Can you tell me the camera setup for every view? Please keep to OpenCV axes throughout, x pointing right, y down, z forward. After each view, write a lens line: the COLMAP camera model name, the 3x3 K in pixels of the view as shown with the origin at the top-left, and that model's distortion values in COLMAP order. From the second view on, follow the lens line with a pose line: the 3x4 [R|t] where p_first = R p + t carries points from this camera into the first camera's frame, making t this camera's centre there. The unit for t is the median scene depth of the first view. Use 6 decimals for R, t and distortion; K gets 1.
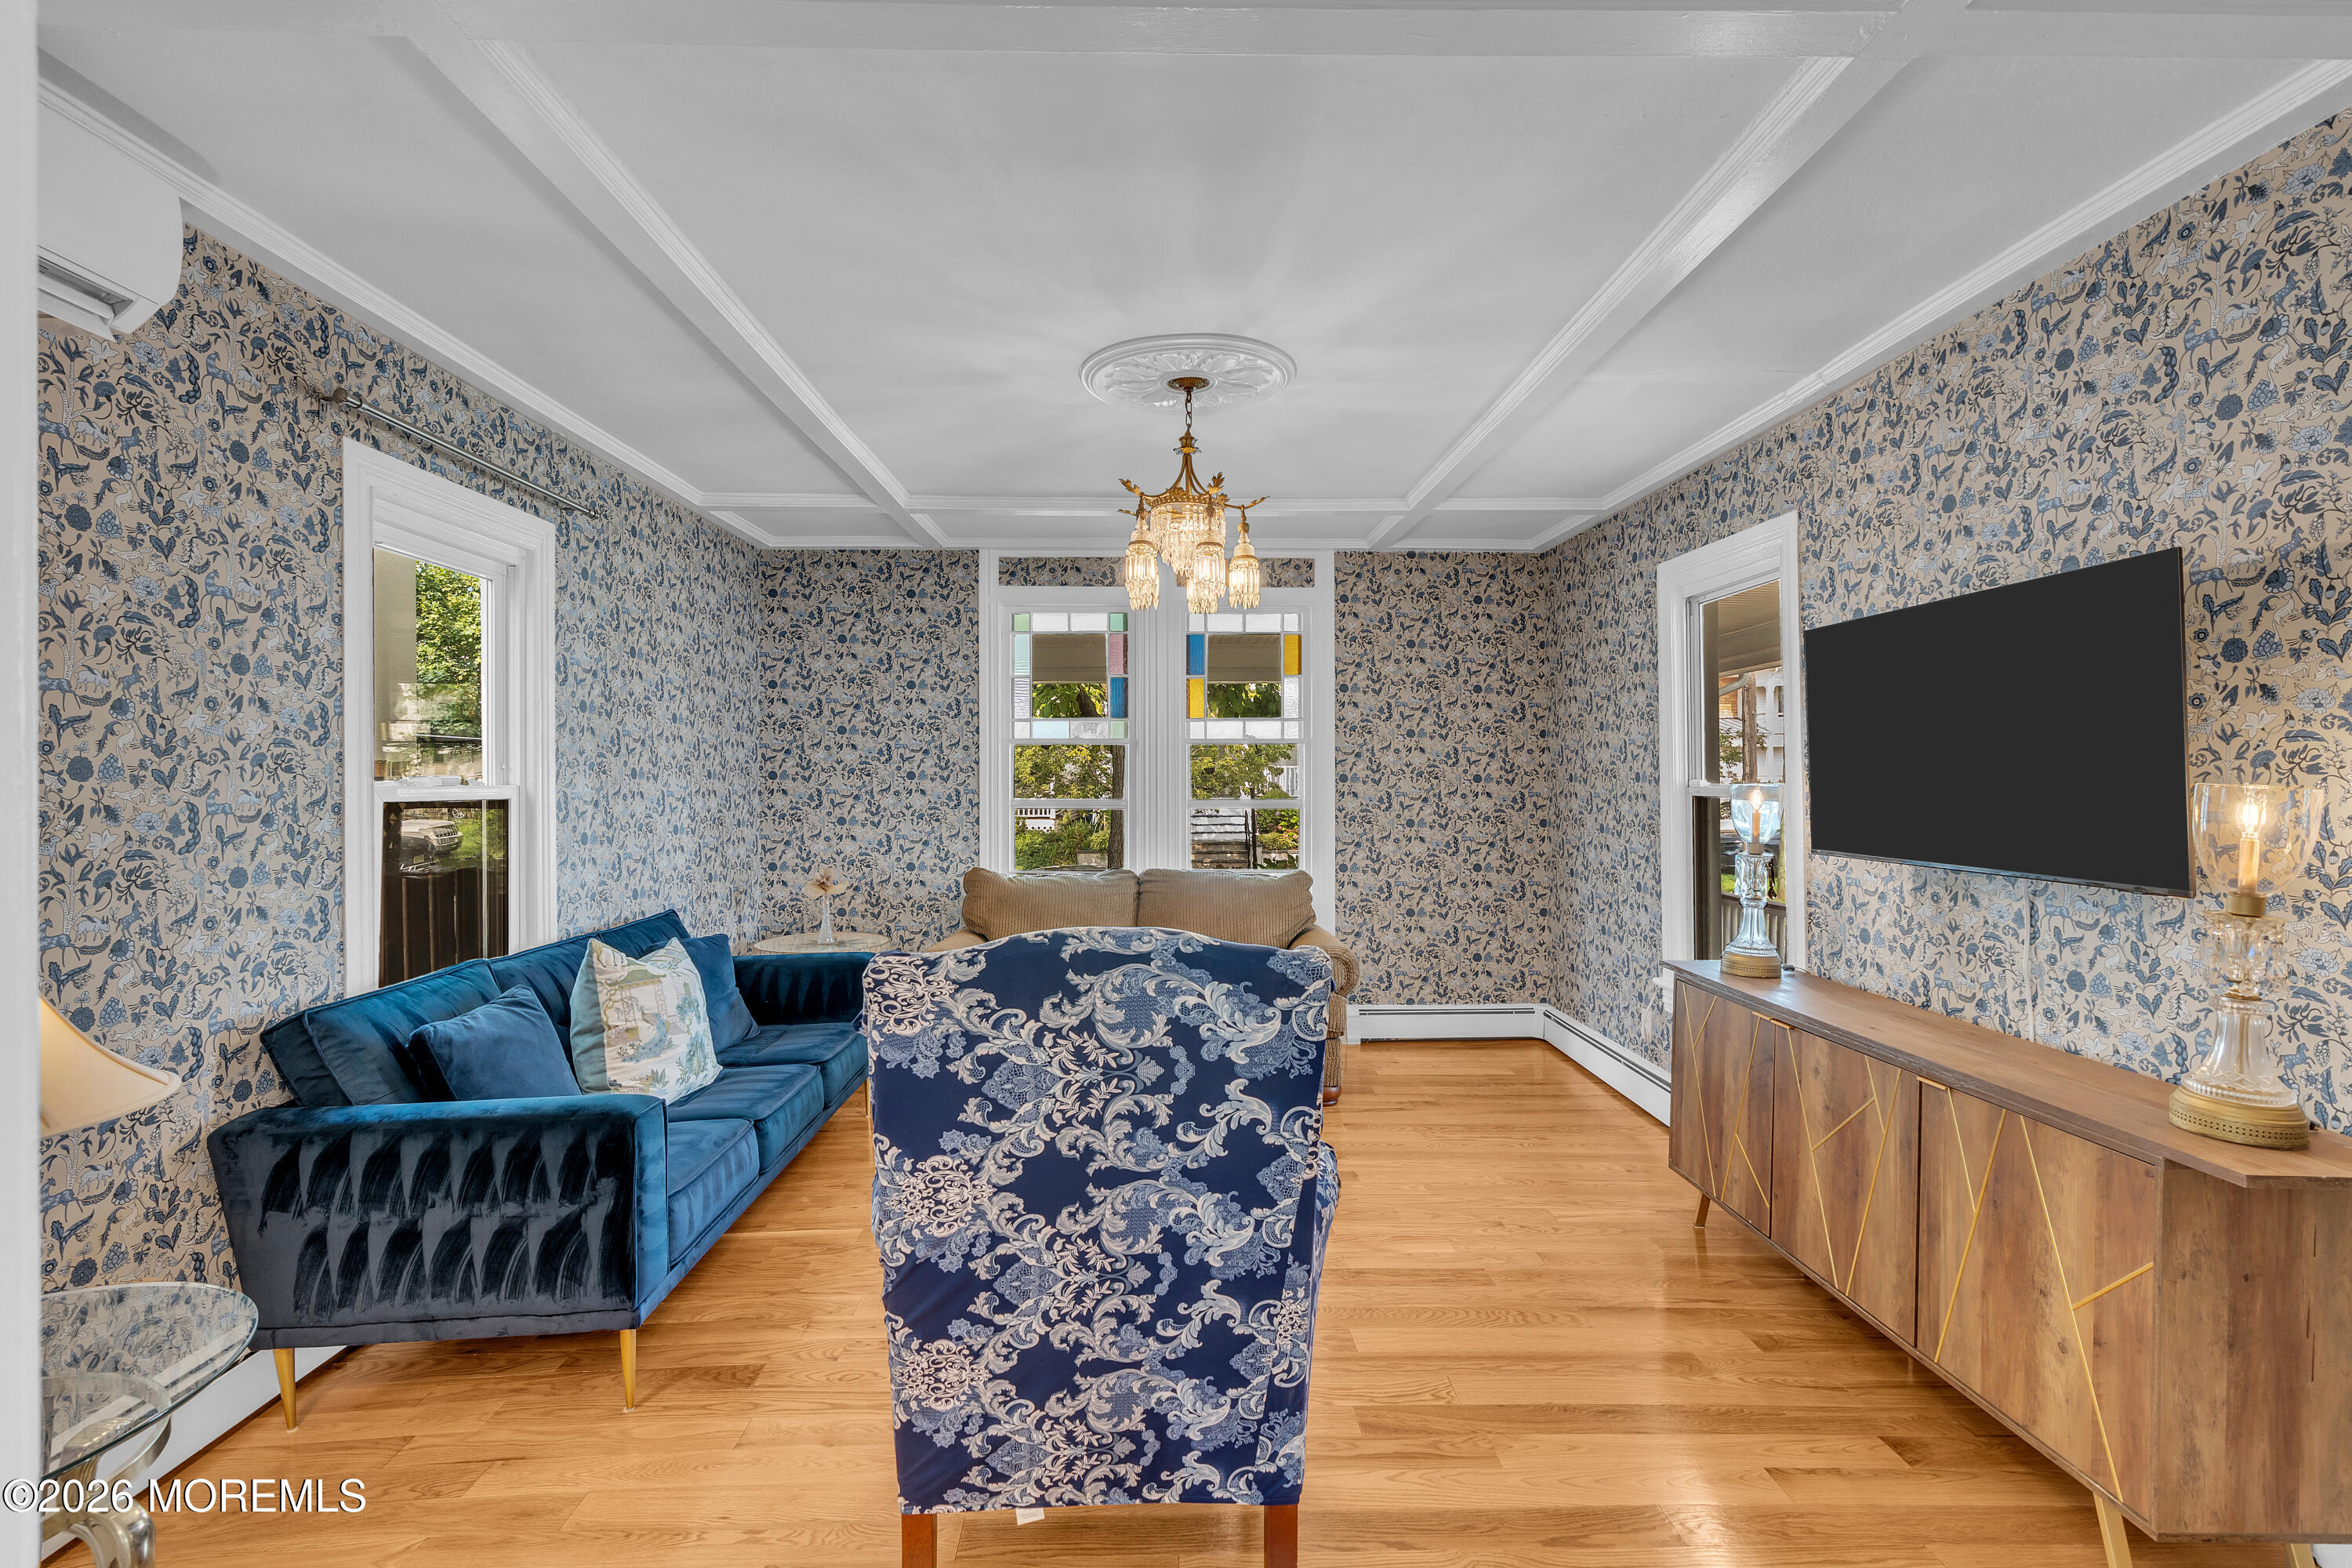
lens RADIAL K [[1053.6, 0, 1168.5], [0, 1053.6, 785.6], [0, 0, 1]] dist [-0.014638, 0.005486]
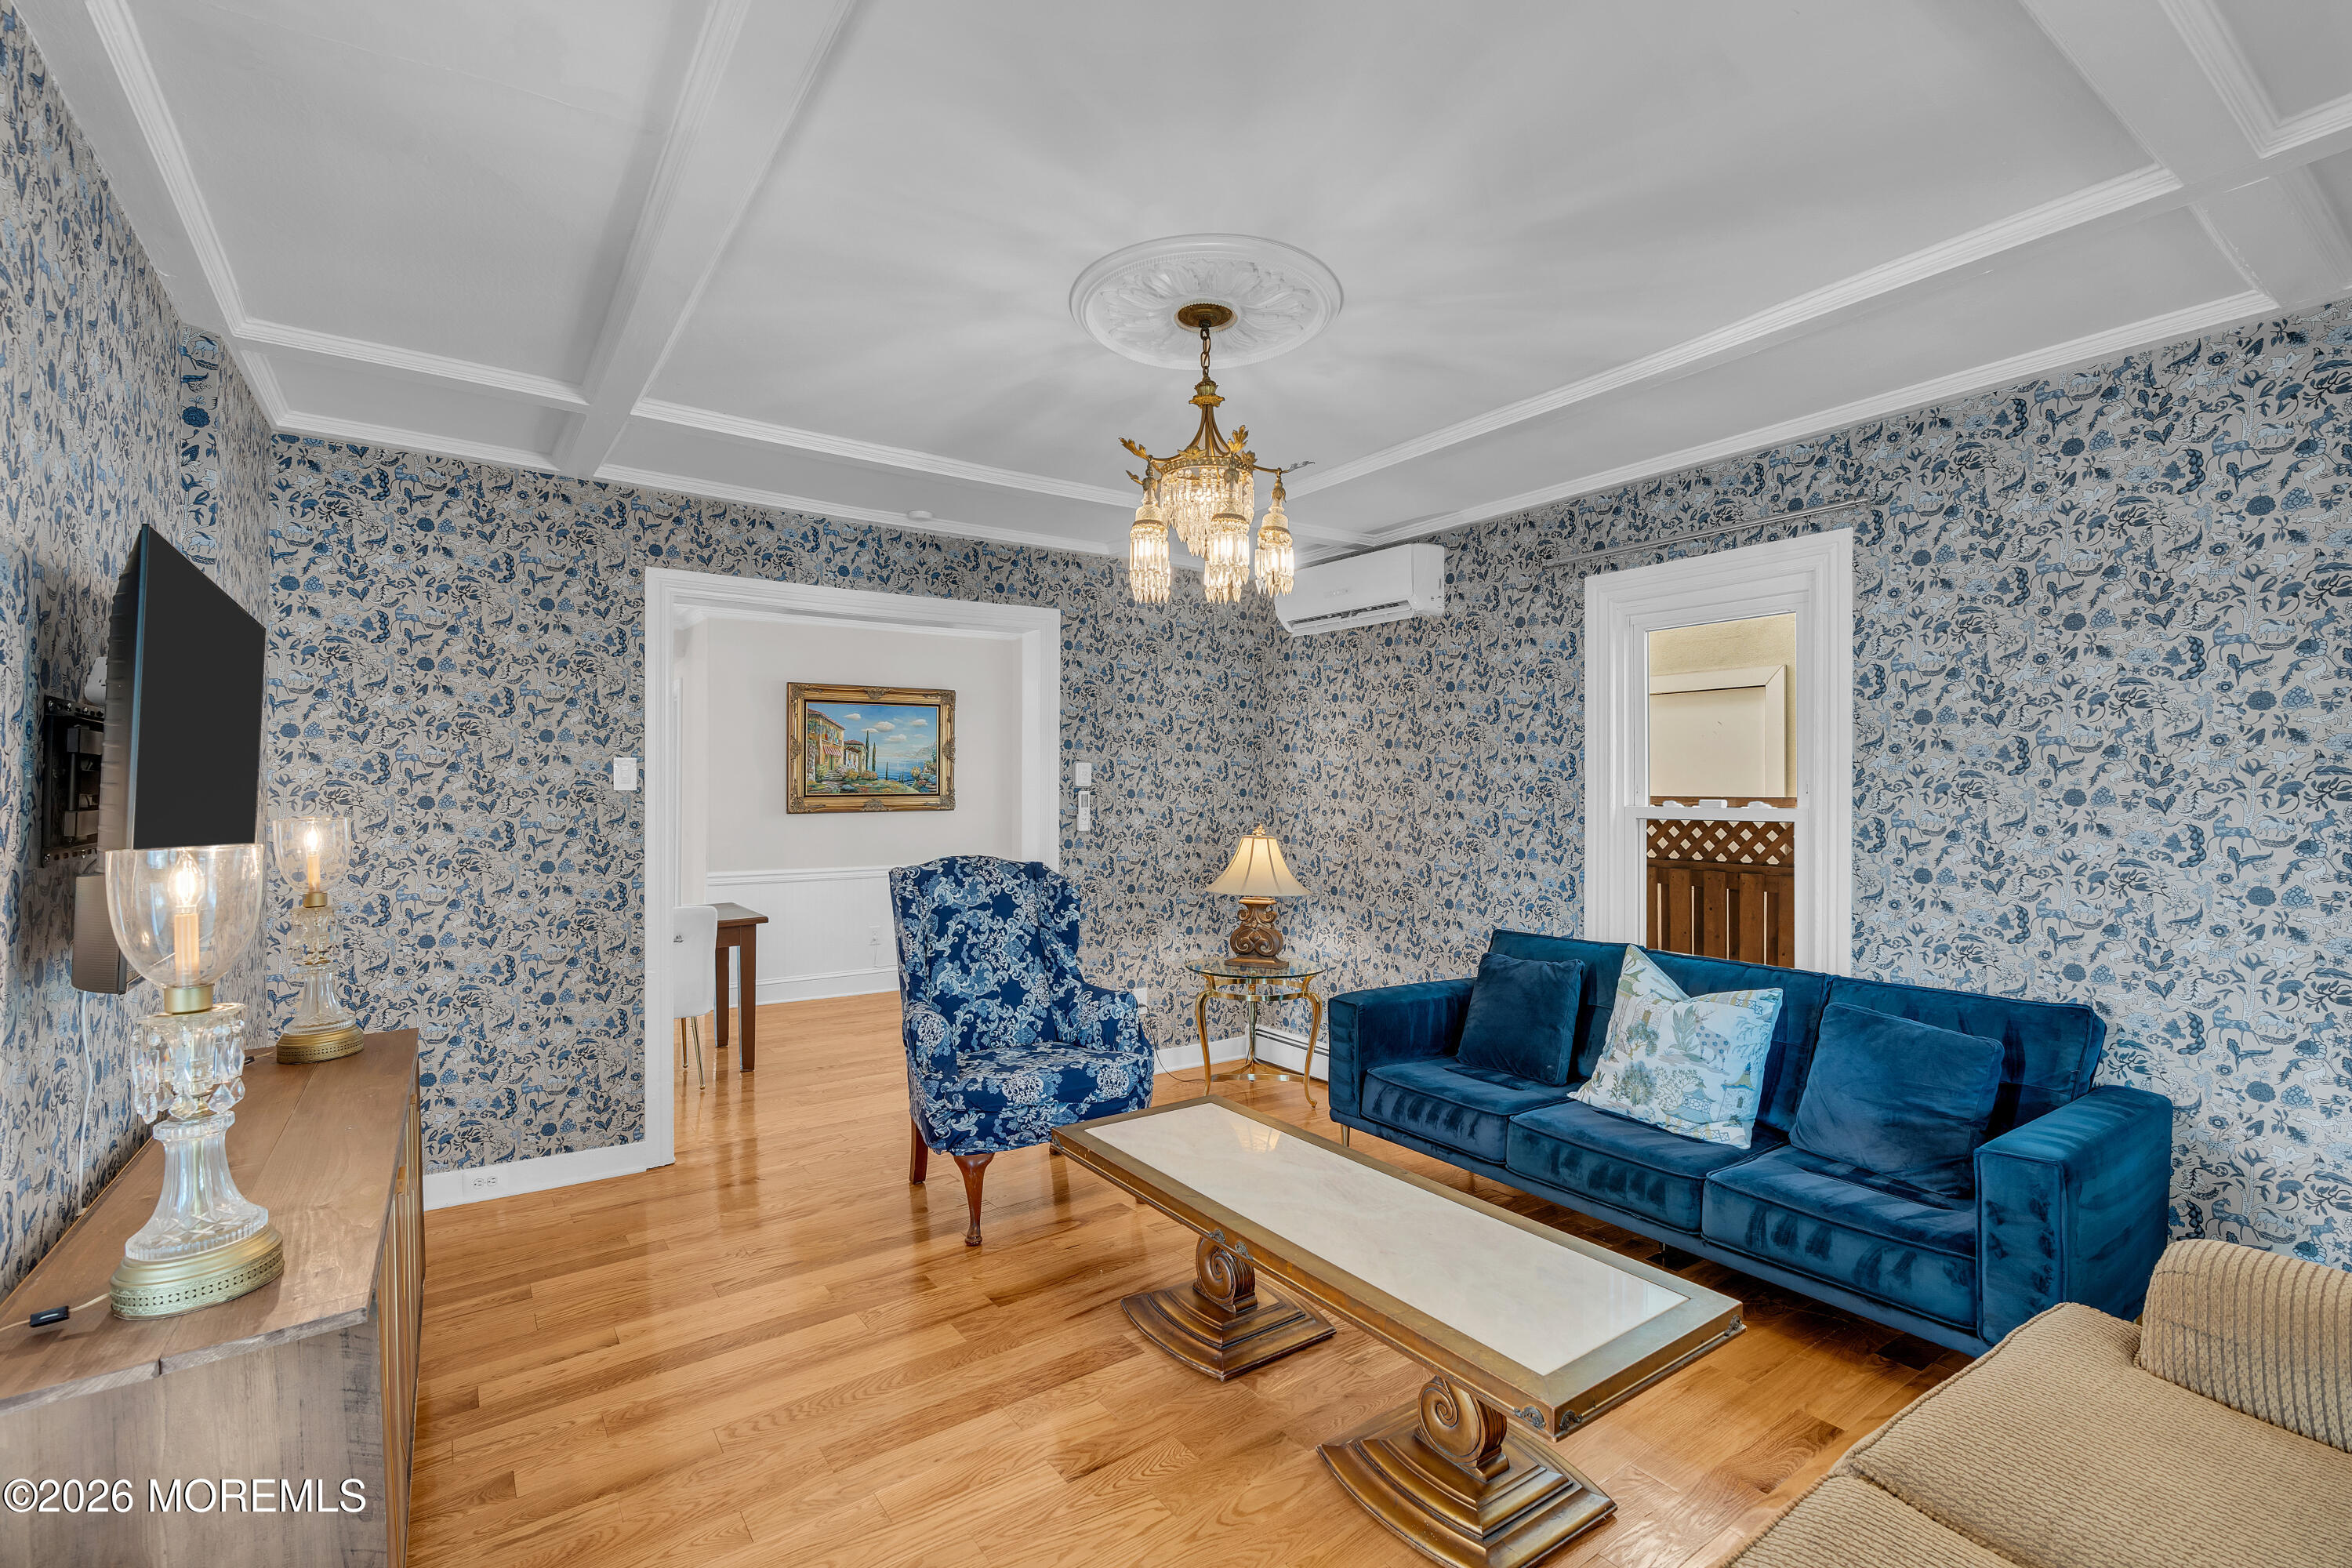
lens RADIAL K [[1053.6, 0, 1168.5], [0, 1053.6, 785.6], [0, 0, 1]] dist [-0.014638, 0.005486]
pose [[-0.829617, 0.004960, -0.558311, 0.636787], [0.003680, 0.999987, 0.003415, -0.039844], [0.558320, 0.000779, -0.829625, 2.124759]]
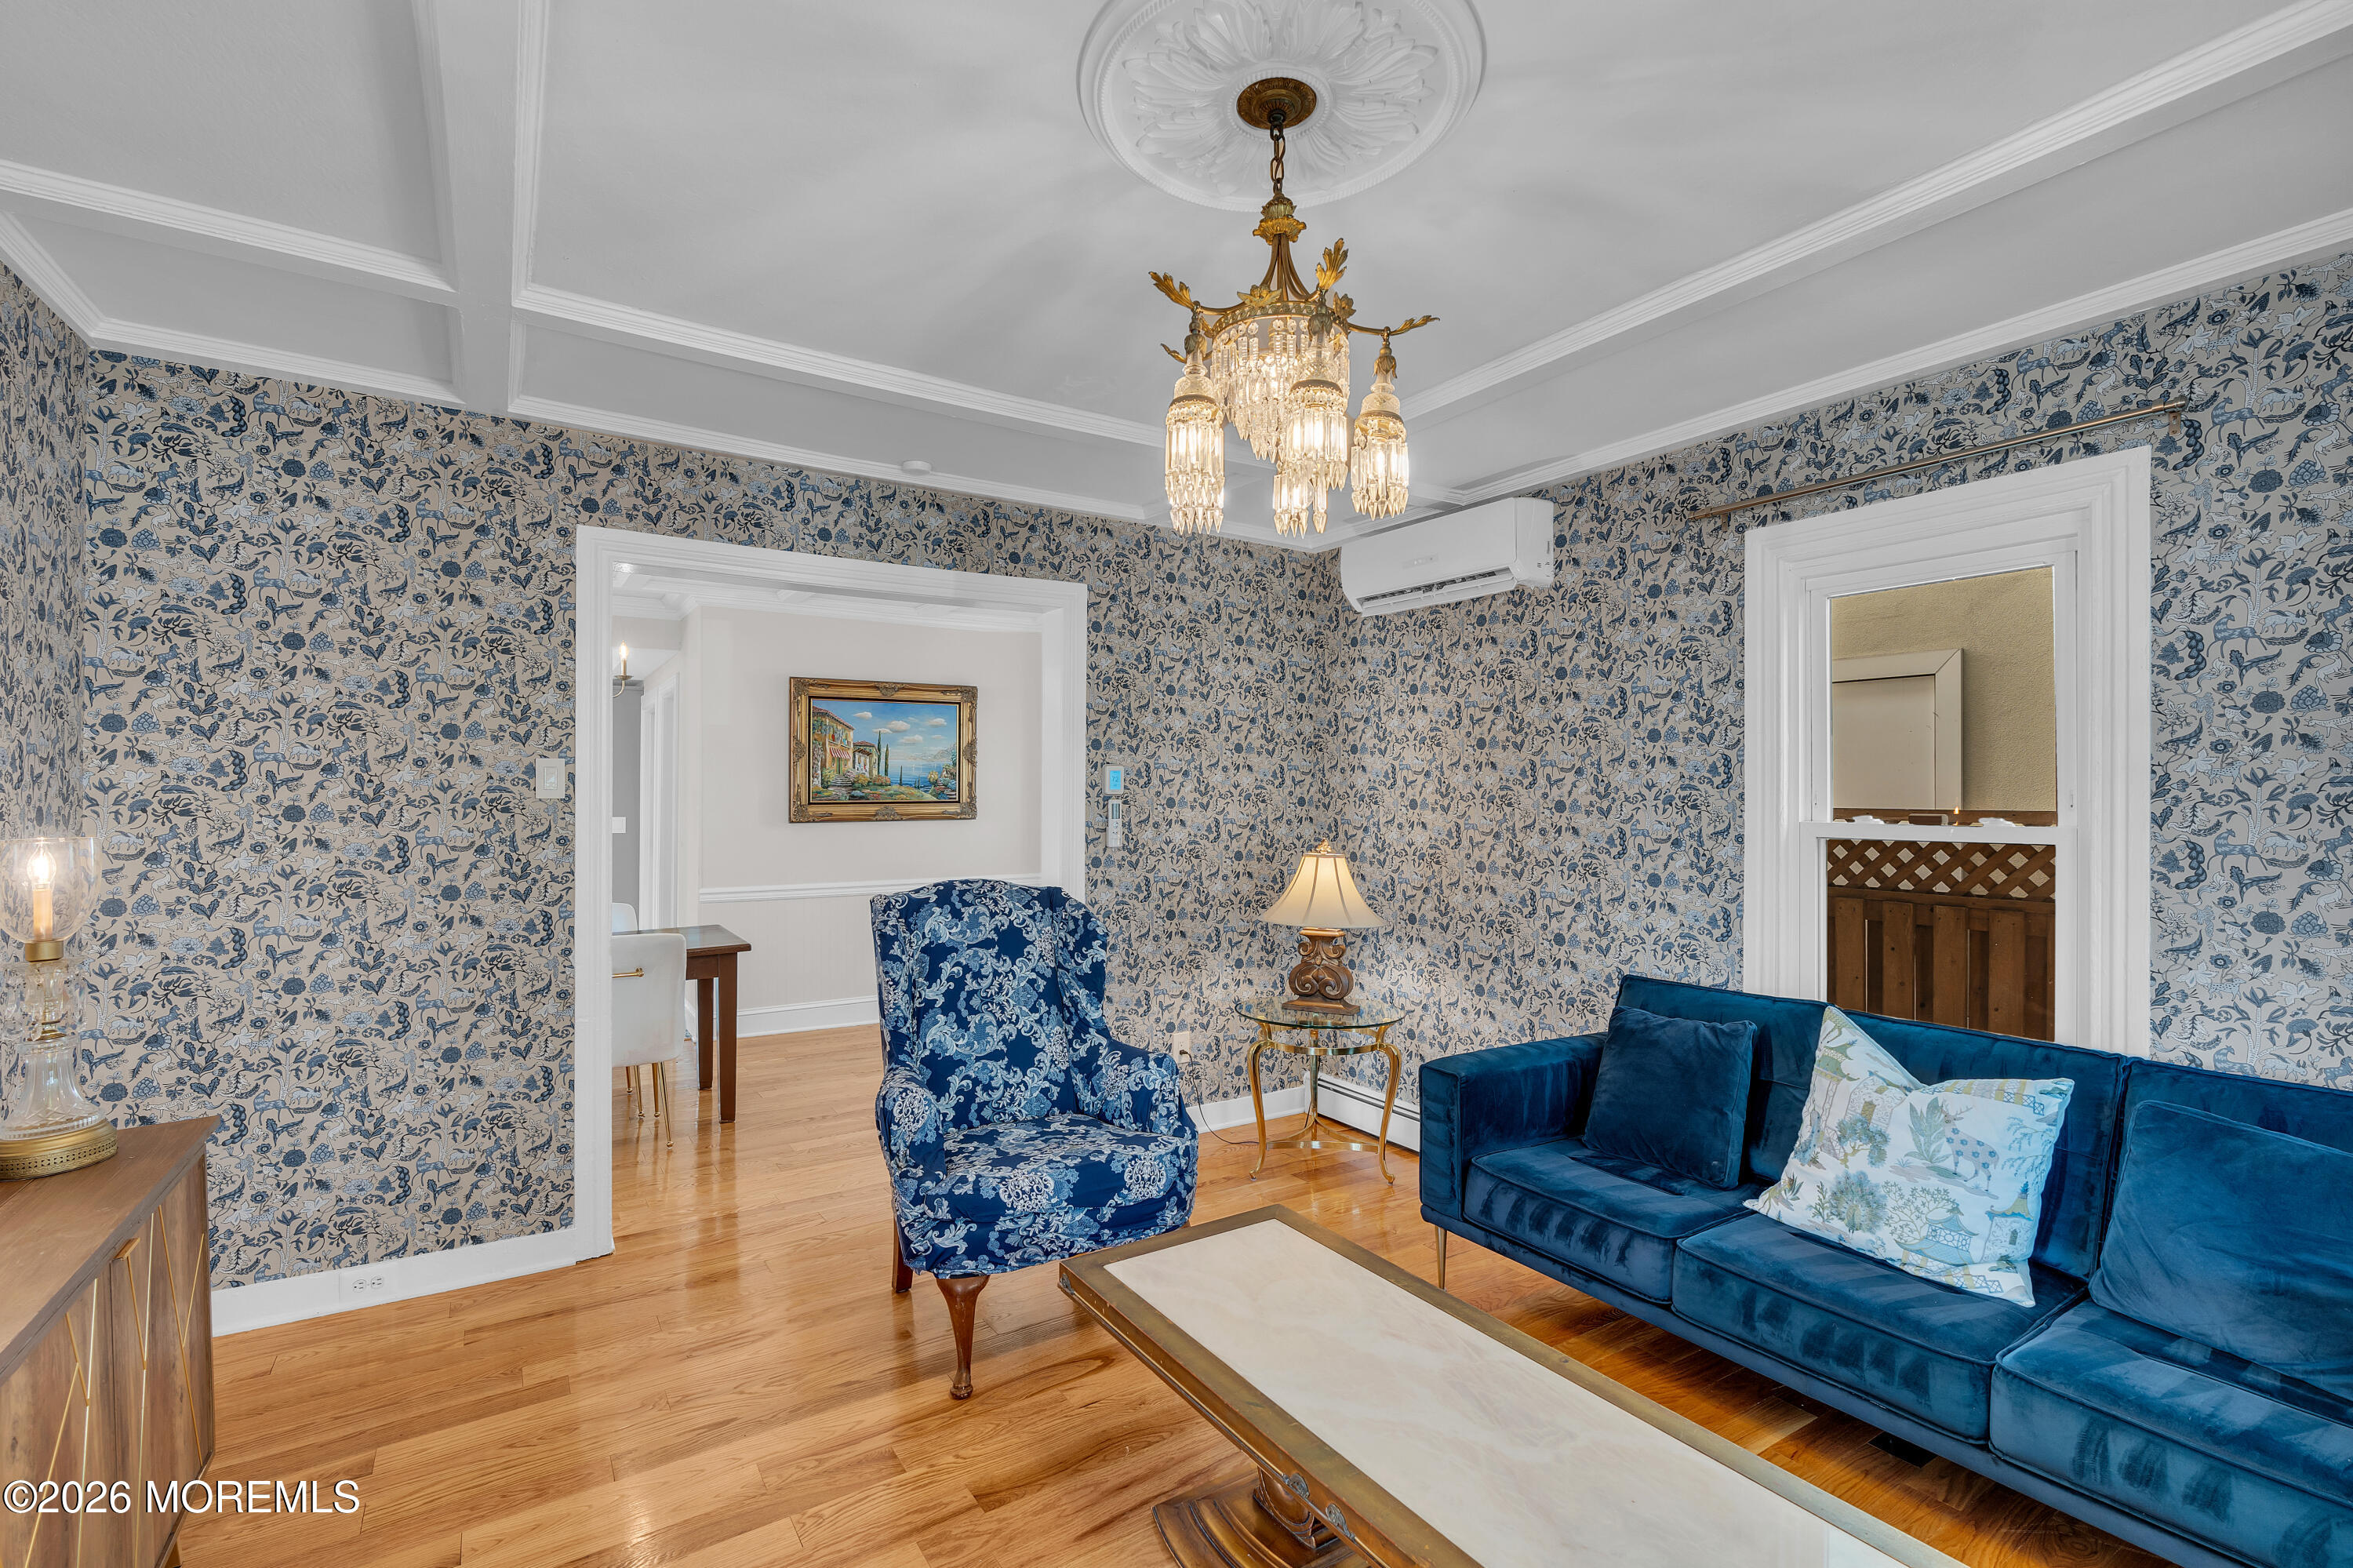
lens RADIAL K [[1054.1, 0, 1169.0], [0, 1054.1, 785.6], [0, 0, 1]] dist [-0.014638, 0.005486]
pose [[-0.850933, 0.000381, -0.525274, 0.458217], [0.001717, 0.999996, -0.002056, -0.042178], [0.525272, -0.002651, -0.850930, 1.845280]]
